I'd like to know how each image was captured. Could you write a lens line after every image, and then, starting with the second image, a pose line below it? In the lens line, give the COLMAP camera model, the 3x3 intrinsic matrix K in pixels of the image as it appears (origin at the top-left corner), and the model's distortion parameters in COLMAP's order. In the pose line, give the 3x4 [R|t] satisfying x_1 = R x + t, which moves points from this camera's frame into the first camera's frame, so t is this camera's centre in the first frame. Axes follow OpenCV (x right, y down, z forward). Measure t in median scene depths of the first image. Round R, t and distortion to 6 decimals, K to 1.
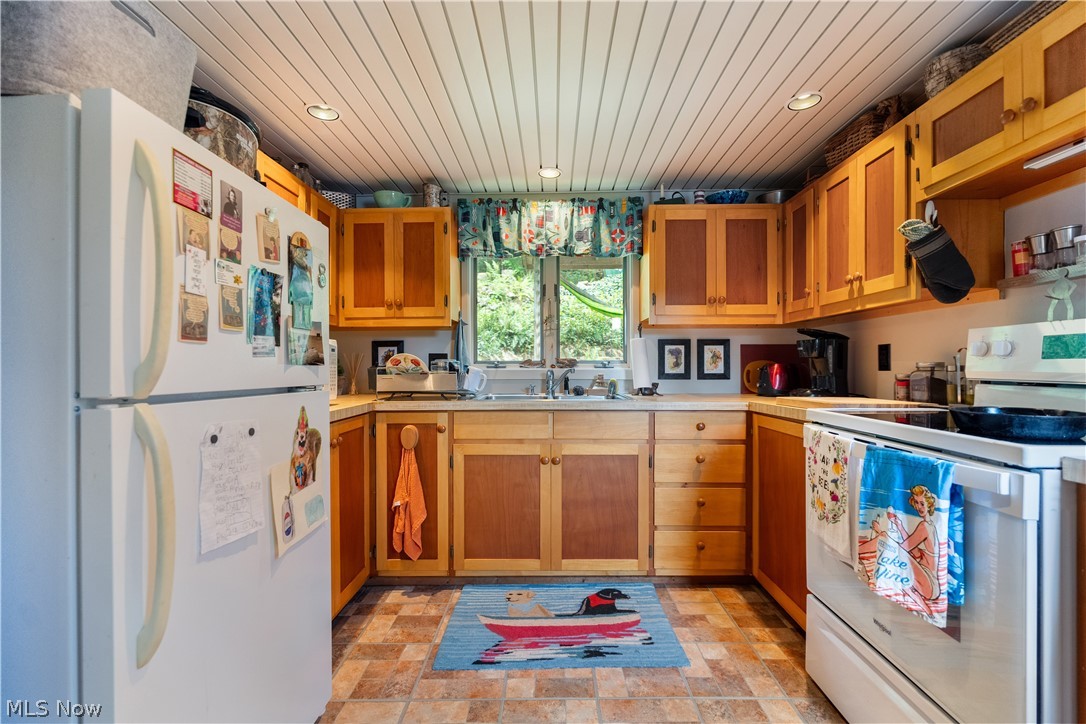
lens RADIAL K [[476.9, 0, 541.4], [0, 476.9, 366.5], [0, 0, 1]] dist [-0.005426, 0.001302]
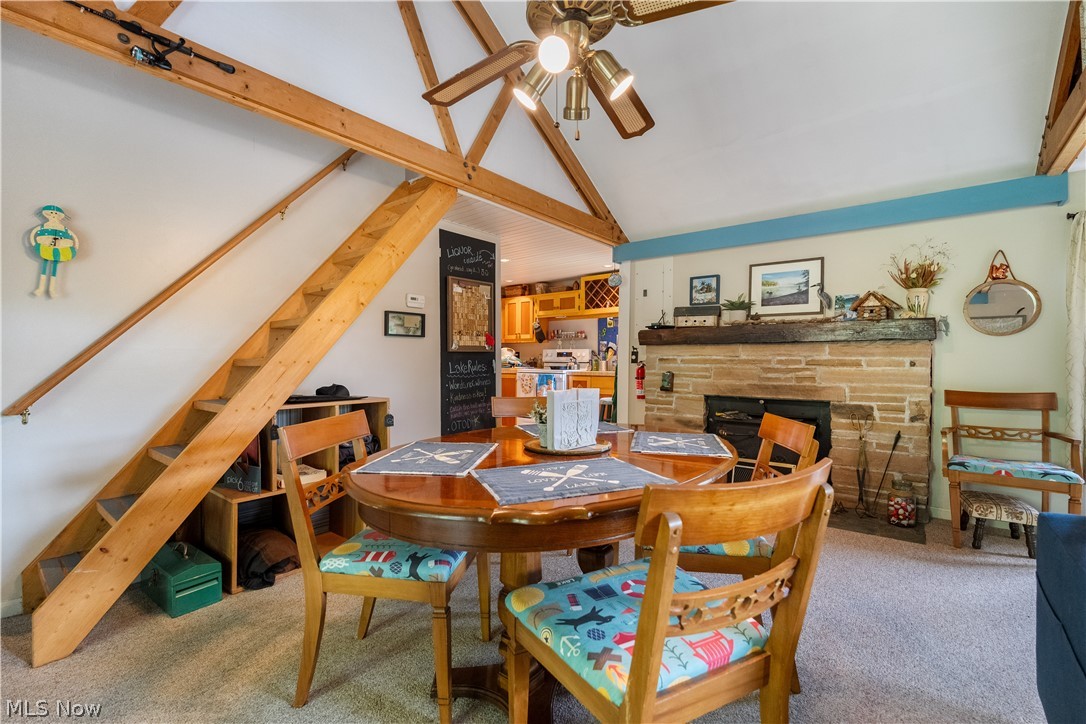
lens RADIAL K [[476.9, 0, 550.2], [0, 476.9, 364.5], [0, 0, 1]] dist [-0.005426, 0.001302]
pose [[0.596787, 0.002120, 0.802397, -1.822804], [-0.003570, 0.999994, 0.000013, 0.037766], [-0.802392, -0.002873, 0.596790, -1.162744]]
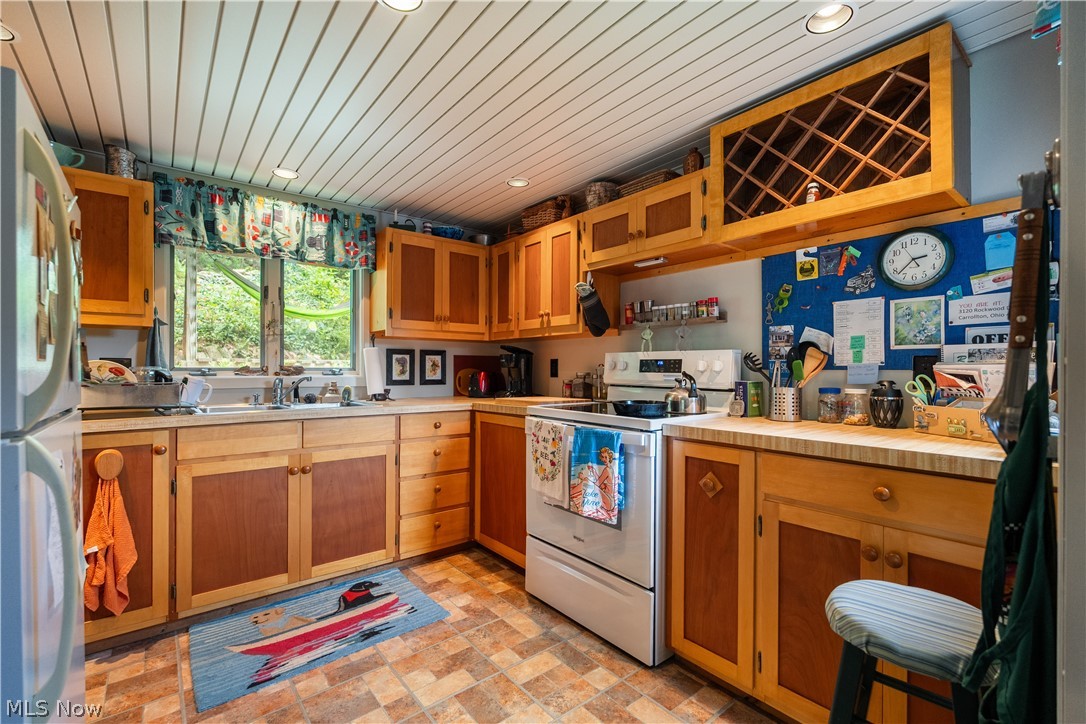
lens RADIAL K [[476.9, 0, 549.2], [0, 476.9, 371.2], [0, 0, 1]] dist [-0.005426, 0.001302]
pose [[0.757461, 0.000920, 0.652880, -0.246544], [-0.005133, 0.999976, 0.004546, -0.016927], [-0.652860, -0.006795, 0.757448, -0.092675]]
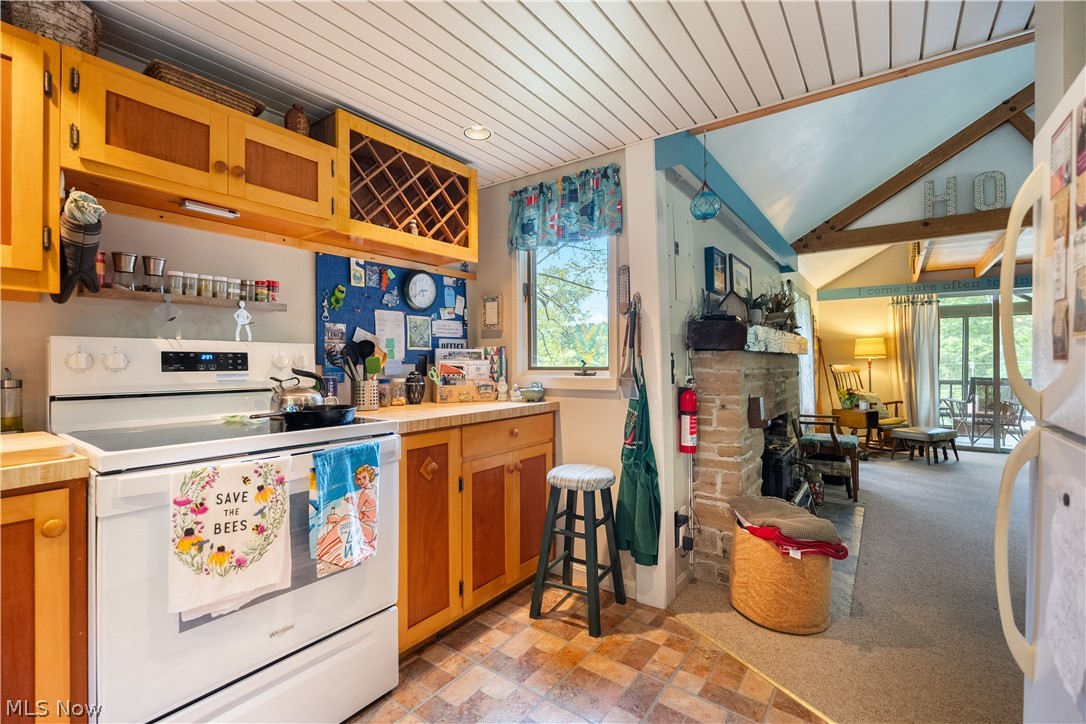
lens RADIAL K [[476.9, 0, 541.2], [0, 476.9, 361.3], [0, 0, 1]] dist [-0.005426, 0.001302]
pose [[-0.818773, 0.002996, 0.574109, -0.206955], [0.004009, 0.999992, 0.000499, -0.024412], [-0.574103, 0.002710, -0.818779, 0.904856]]
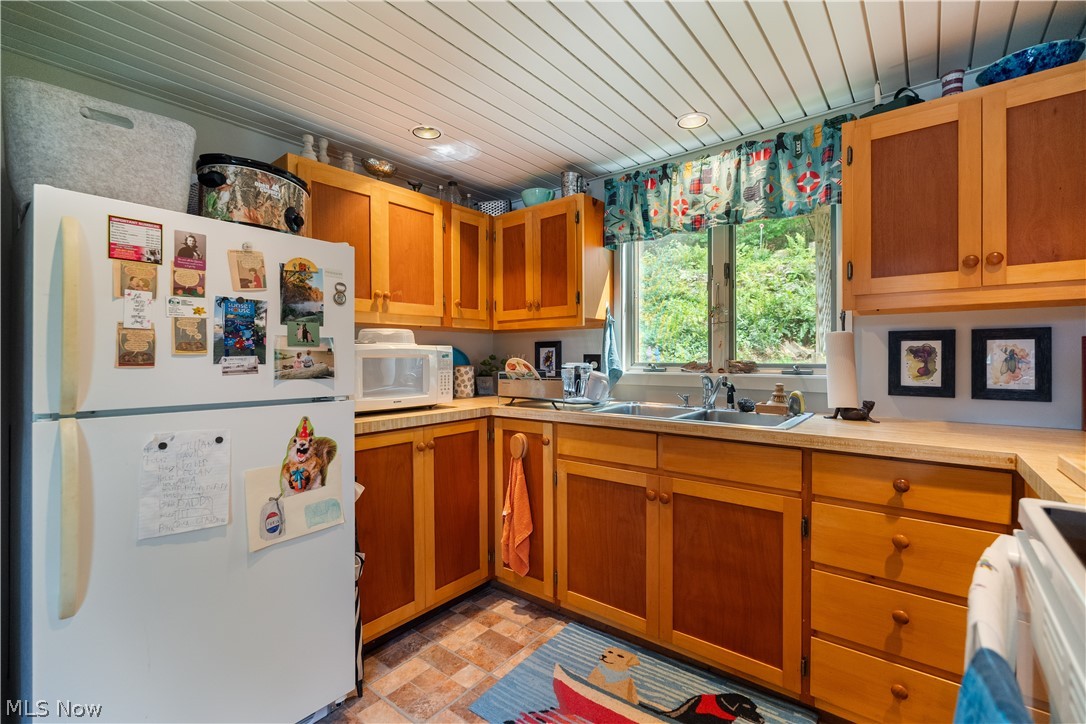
lens RADIAL K [[476.9, 0, 546.0], [0, 476.9, 357.4], [0, 0, 1]] dist [-0.005426, 0.001302]
pose [[0.781967, 0.002933, -0.623312, 0.375606], [0.001038, 0.999981, 0.006008, -0.035601], [0.623318, -0.005346, 0.781950, 0.299235]]
